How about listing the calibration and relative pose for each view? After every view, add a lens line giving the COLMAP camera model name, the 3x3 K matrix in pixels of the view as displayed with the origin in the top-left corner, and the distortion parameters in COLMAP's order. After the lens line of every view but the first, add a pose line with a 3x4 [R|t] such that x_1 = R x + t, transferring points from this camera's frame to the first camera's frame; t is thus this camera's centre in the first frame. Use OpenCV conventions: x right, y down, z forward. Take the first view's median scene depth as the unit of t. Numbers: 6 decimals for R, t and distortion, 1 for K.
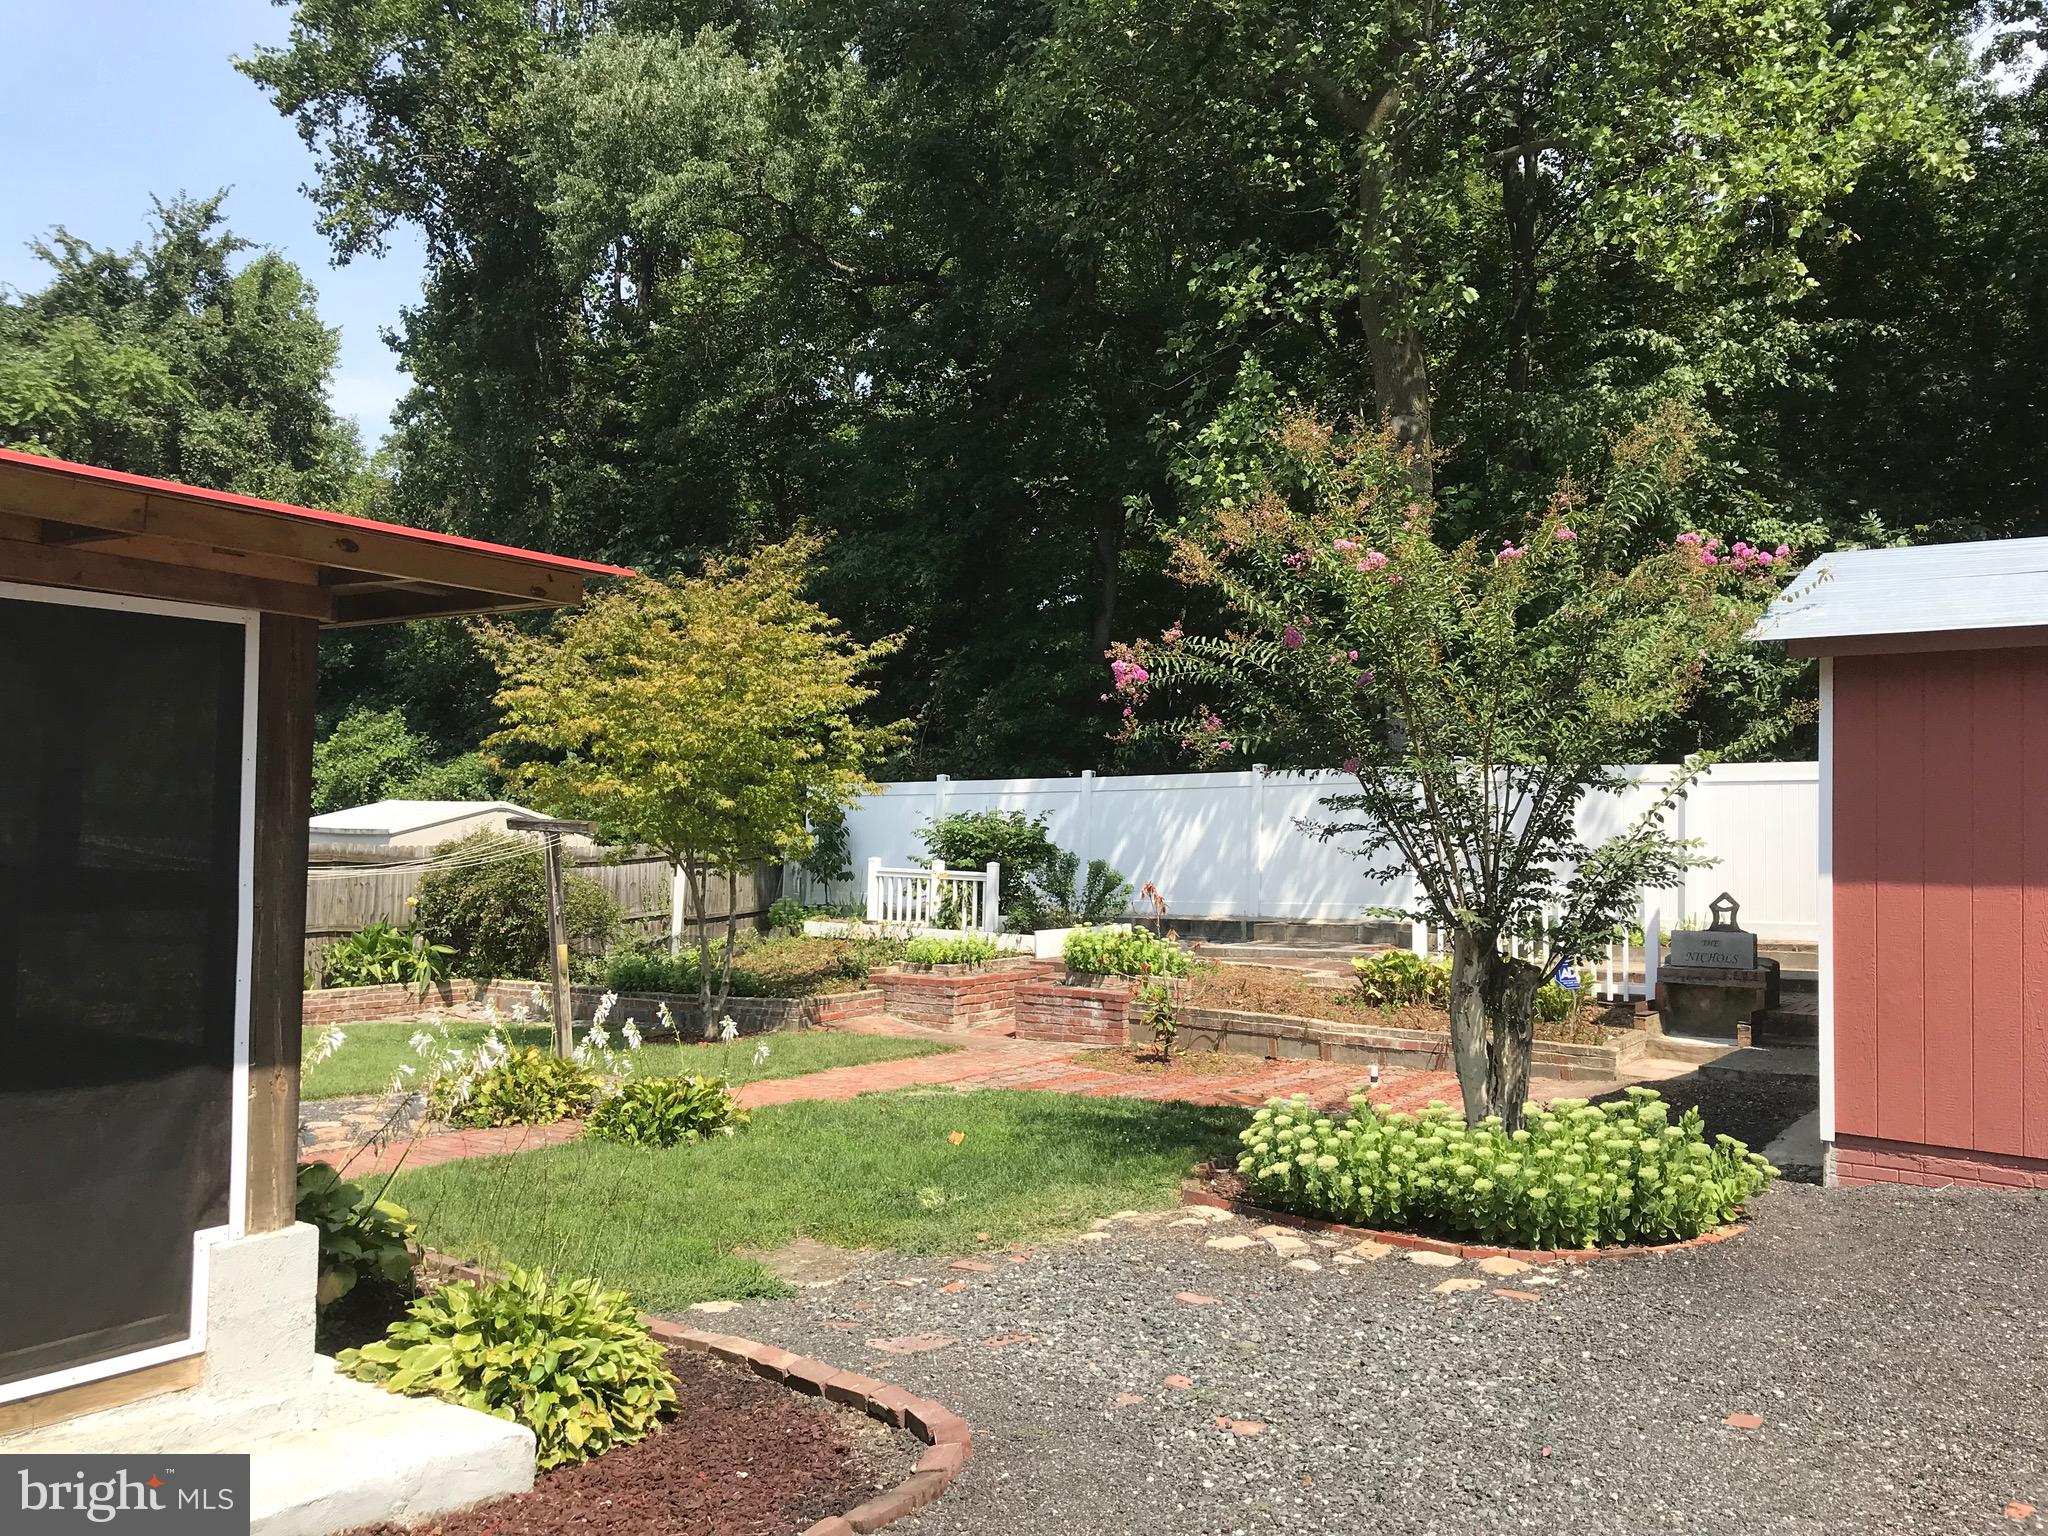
lens RADIAL K [[1691.7, 0, 1024.0], [0, 1691.7, 768.0], [0, 0, 1]] dist [0.013652, -0.014842]
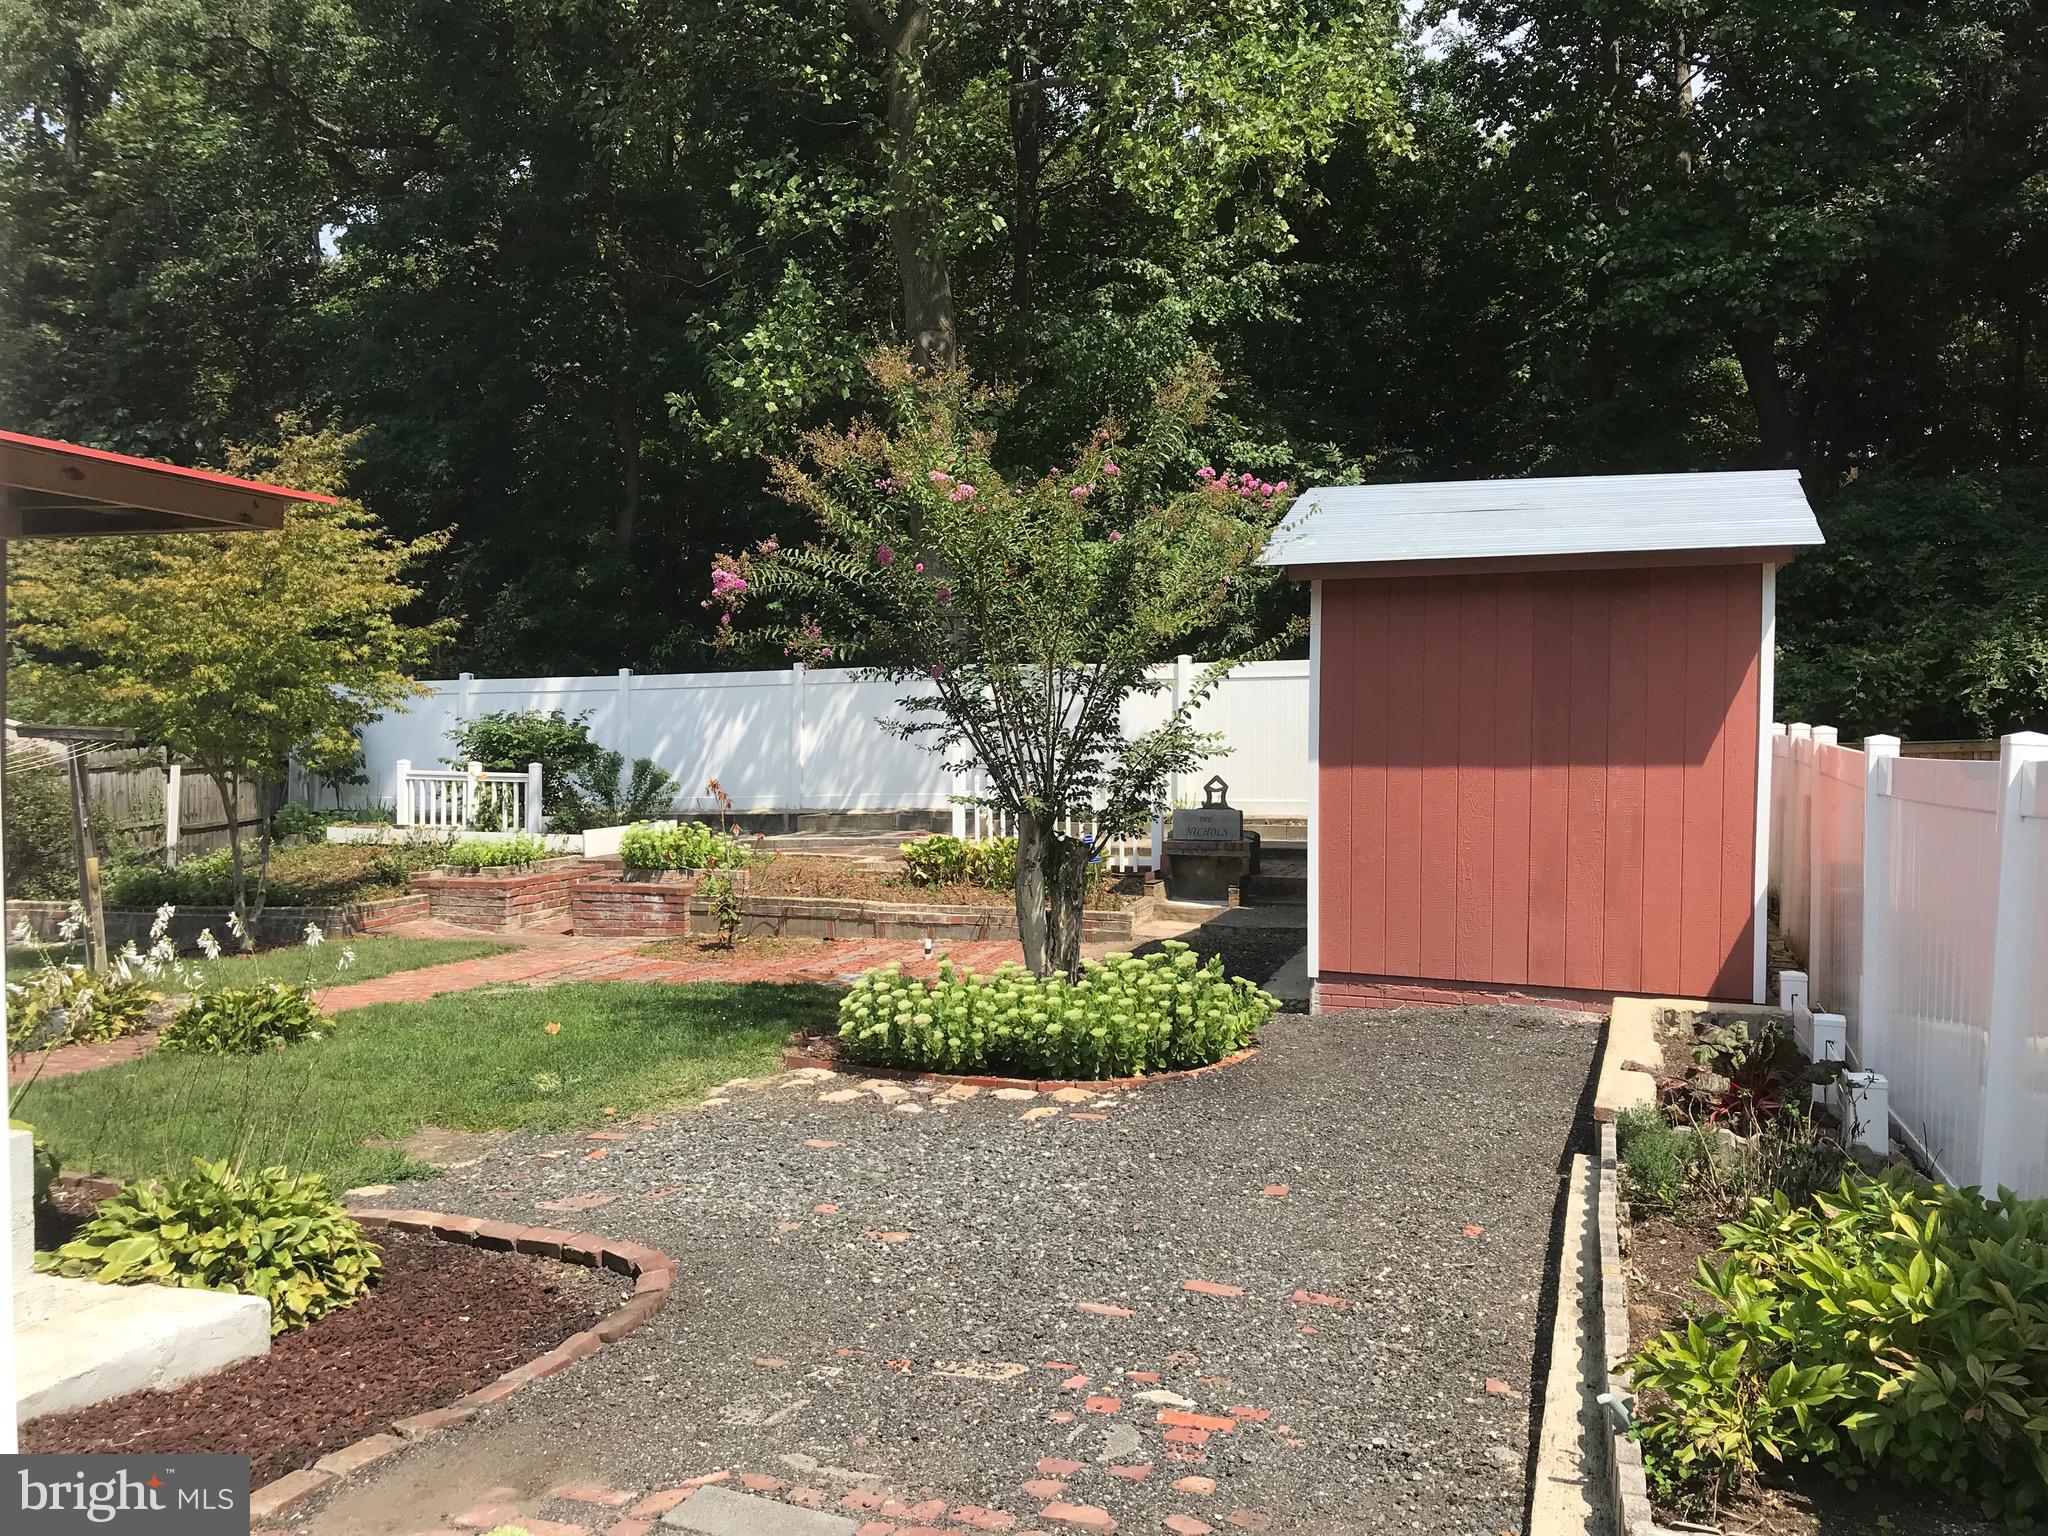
lens RADIAL K [[1696.6, 0, 1031.1], [0, 1696.6, 800.6], [0, 0, 1]] dist [0.004270, -0.013515]
pose [[0.953350, -0.027032, 0.300655, -0.078157], [0.002019, 0.996531, 0.083198, -0.008197], [-0.301861, -0.078710, 0.950097, -0.081986]]
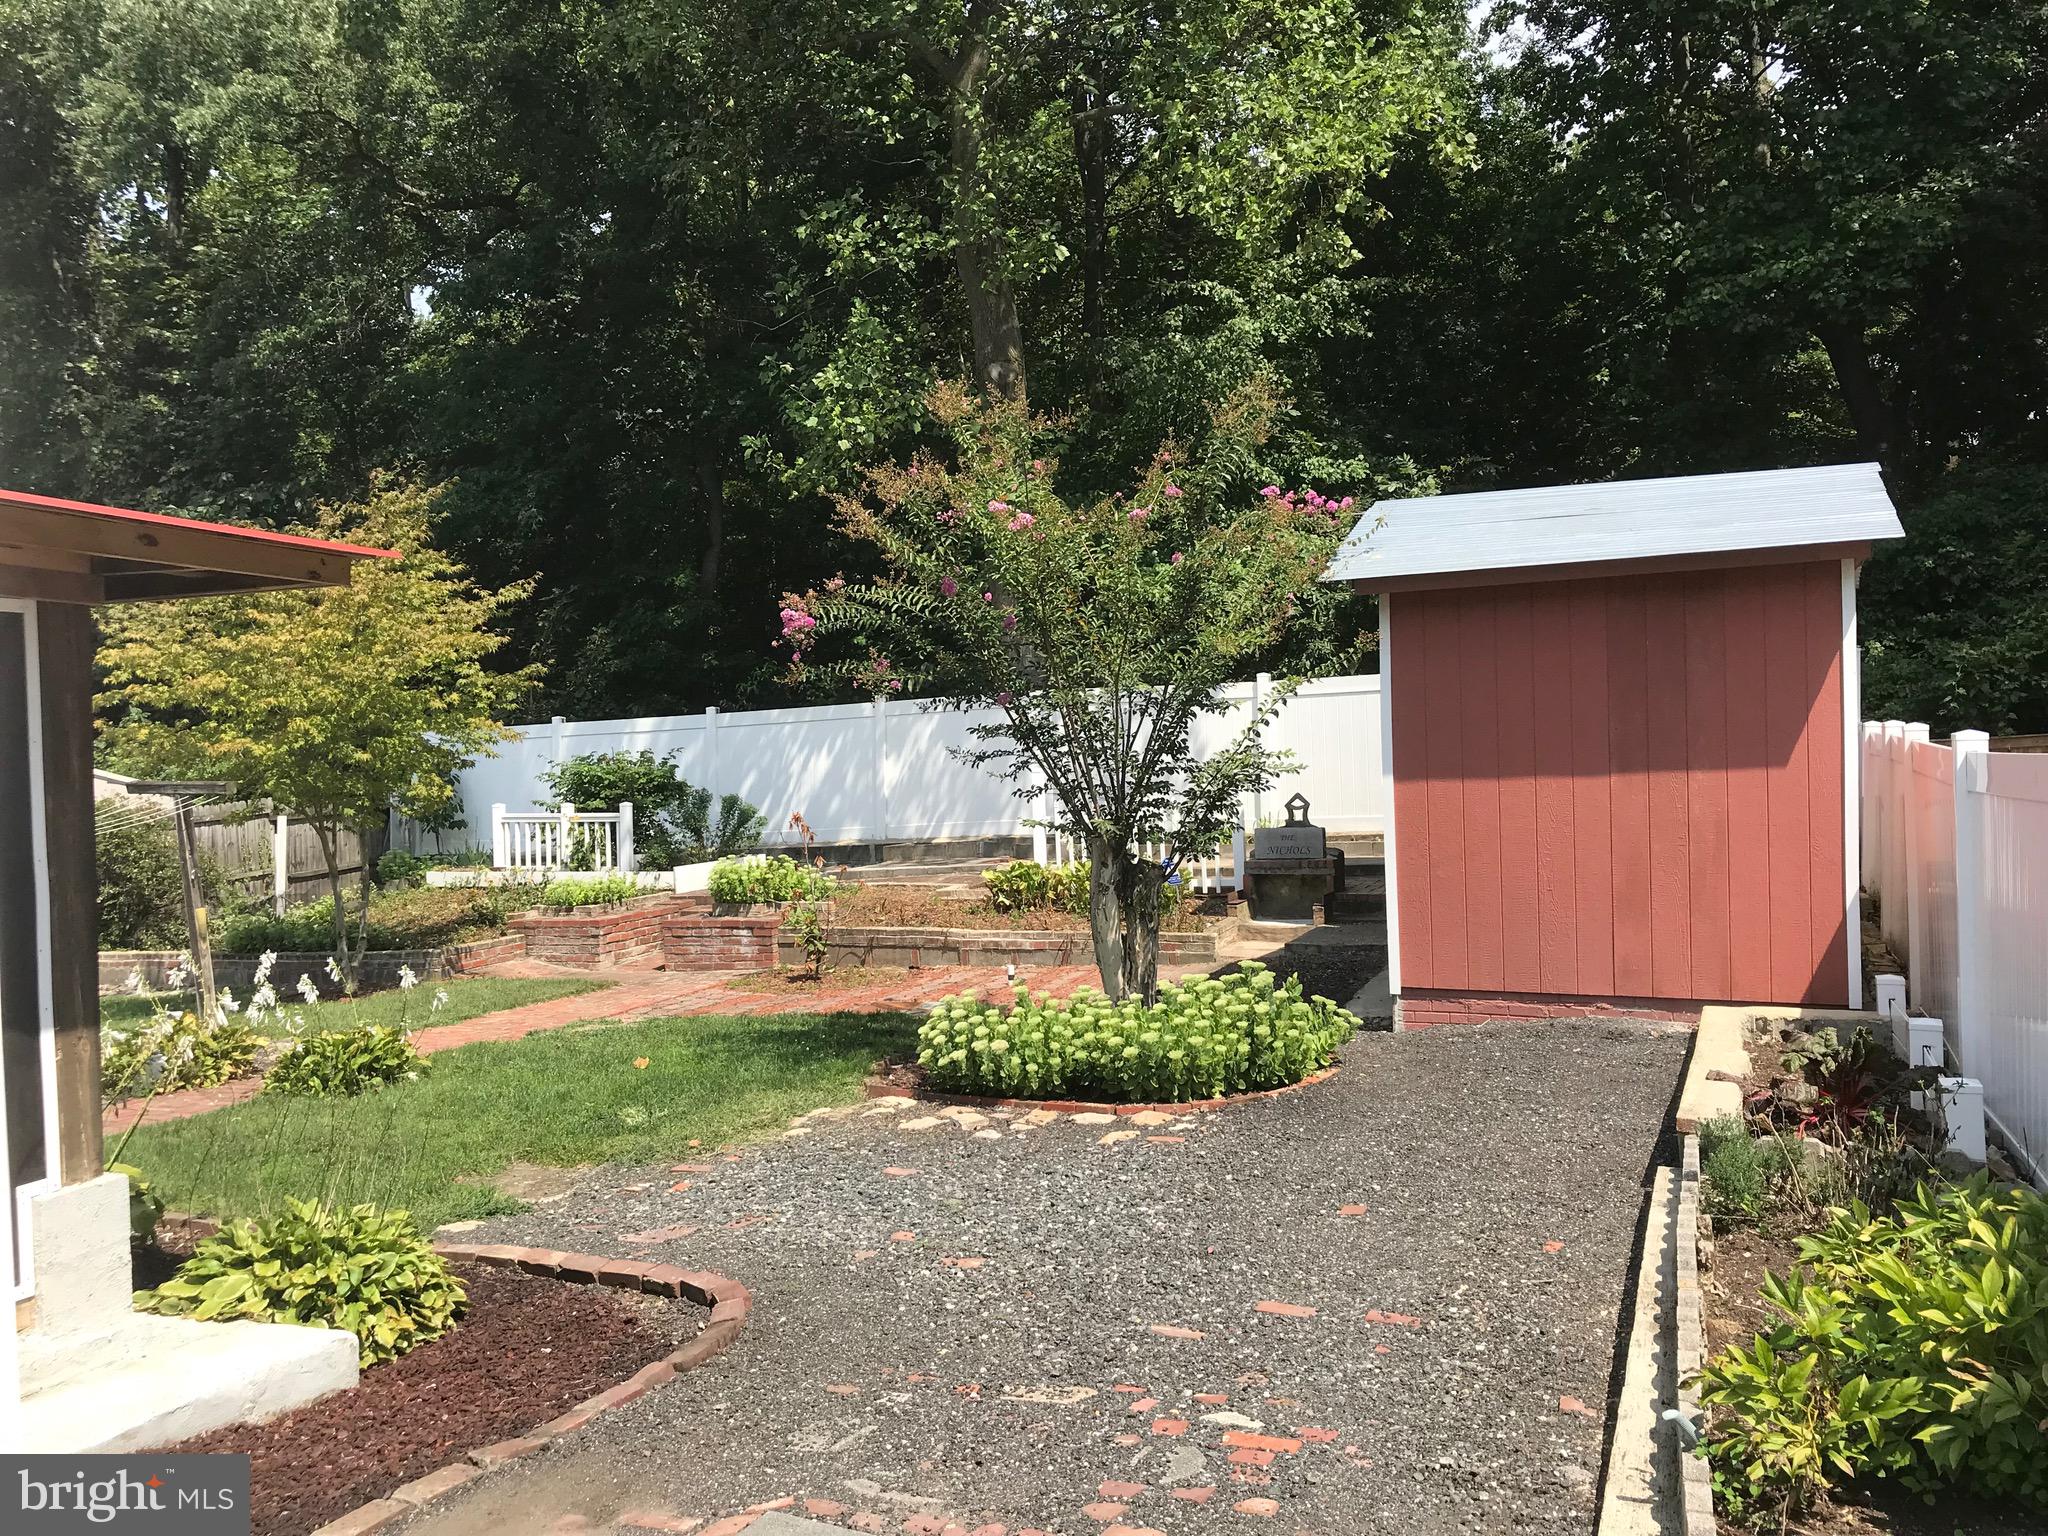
lens RADIAL K [[1696.6, 0, 1031.1], [0, 1696.6, 800.6], [0, 0, 1]] dist [0.004270, -0.013515]
pose [[0.967599, -0.053209, 0.246822, -0.064353], [0.037643, 0.997018, 0.067362, -0.008240], [-0.249670, -0.055889, 0.966717, -0.090209]]
